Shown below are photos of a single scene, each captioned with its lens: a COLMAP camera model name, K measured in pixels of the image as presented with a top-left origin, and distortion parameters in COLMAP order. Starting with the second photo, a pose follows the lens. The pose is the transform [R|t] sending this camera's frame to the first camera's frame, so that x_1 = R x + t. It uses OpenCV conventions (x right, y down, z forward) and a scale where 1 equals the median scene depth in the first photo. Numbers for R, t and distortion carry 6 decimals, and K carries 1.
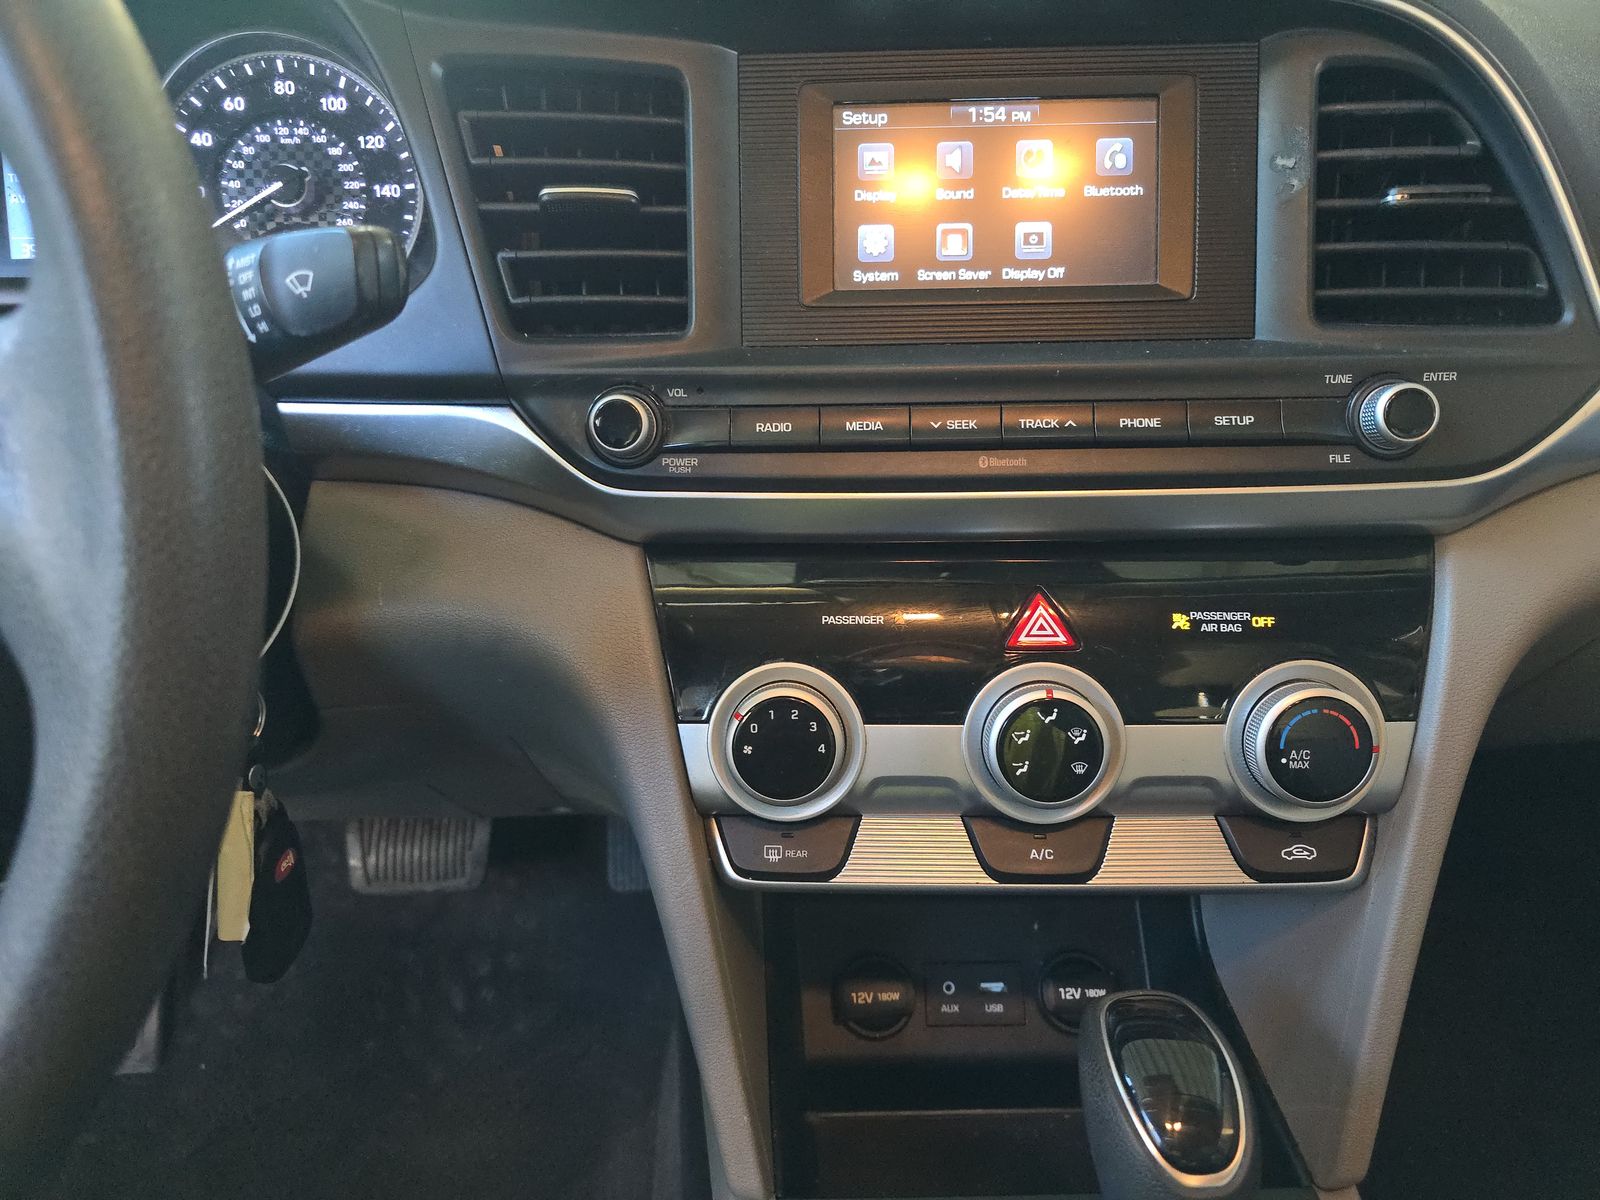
lens RADIAL K [[1063.6, 0, 811.2], [0, 1063.6, 607.2], [0, 0, 1]] dist [0.002487, -0.021440]
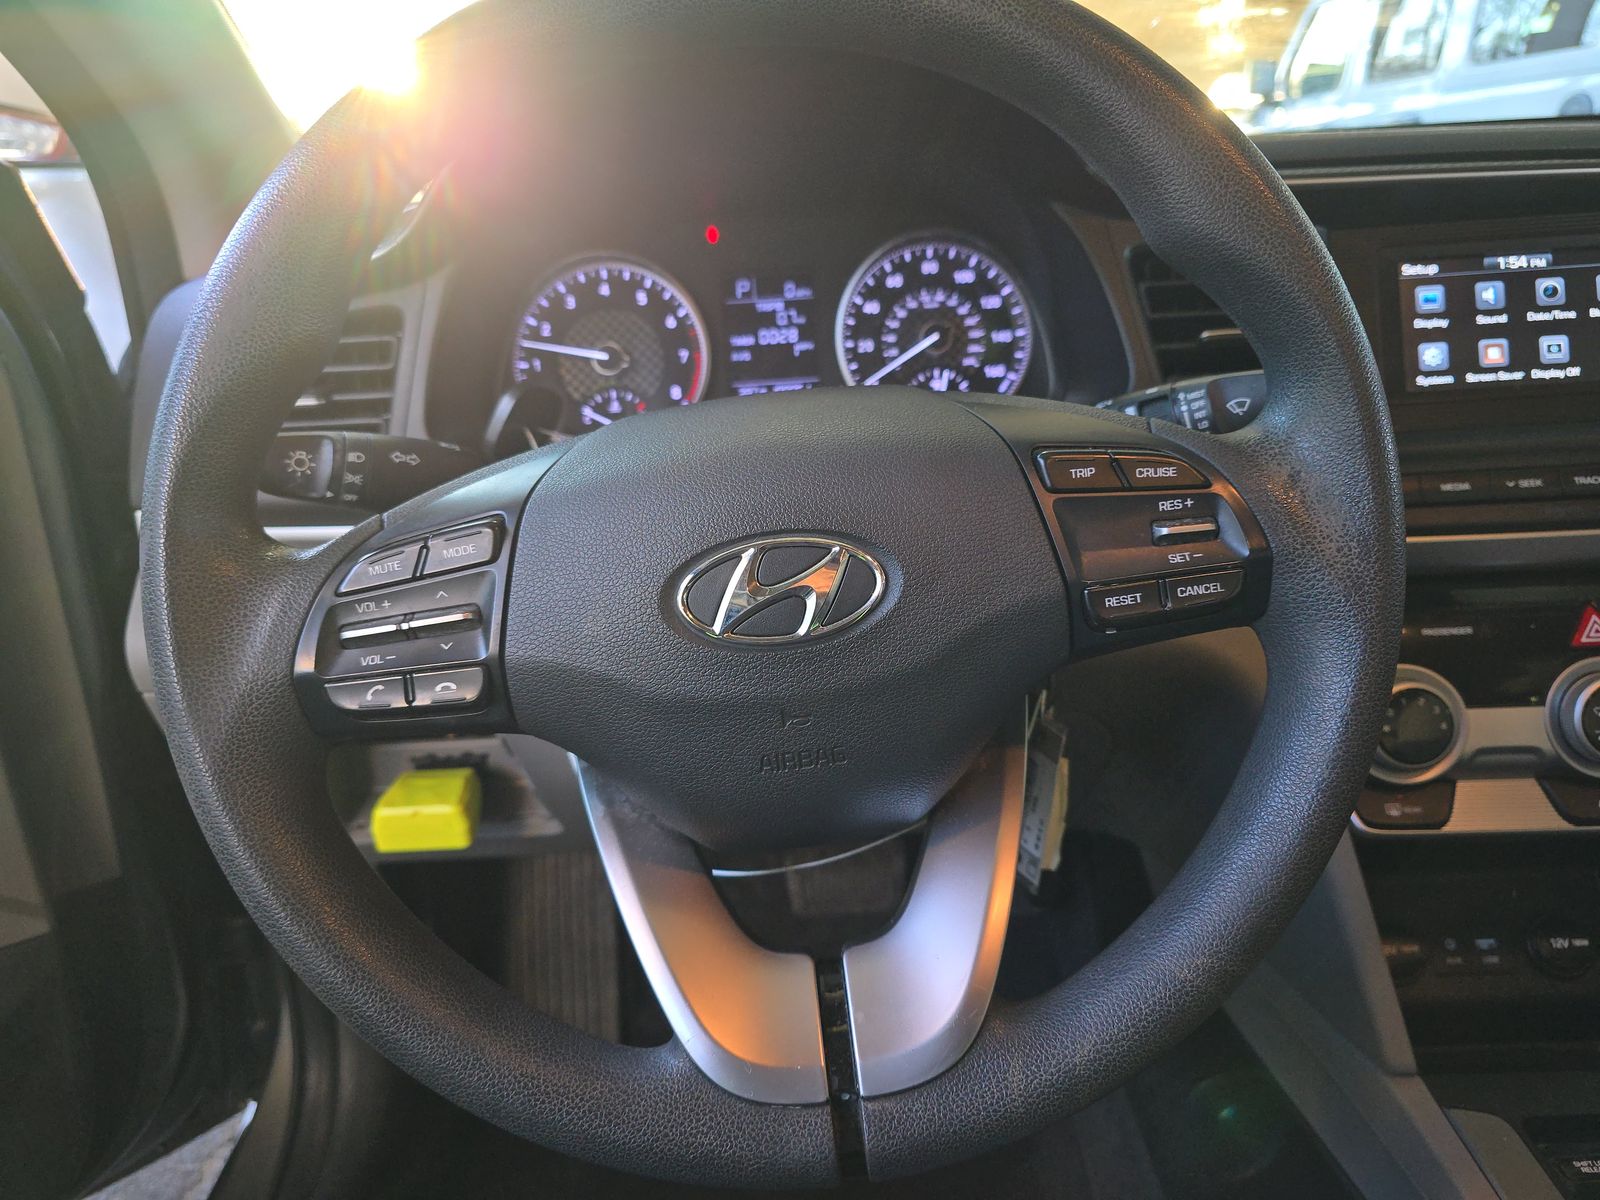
lens RADIAL K [[1063.6, 0, 788.6], [0, 1063.6, 604.5], [0, 0, 1]] dist [0.002487, -0.021440]
pose [[0.996589, -0.039381, -0.072521, -0.600452], [0.032609, 0.995196, -0.092313, 0.065498], [0.075808, 0.089633, 0.993086, -0.345566]]
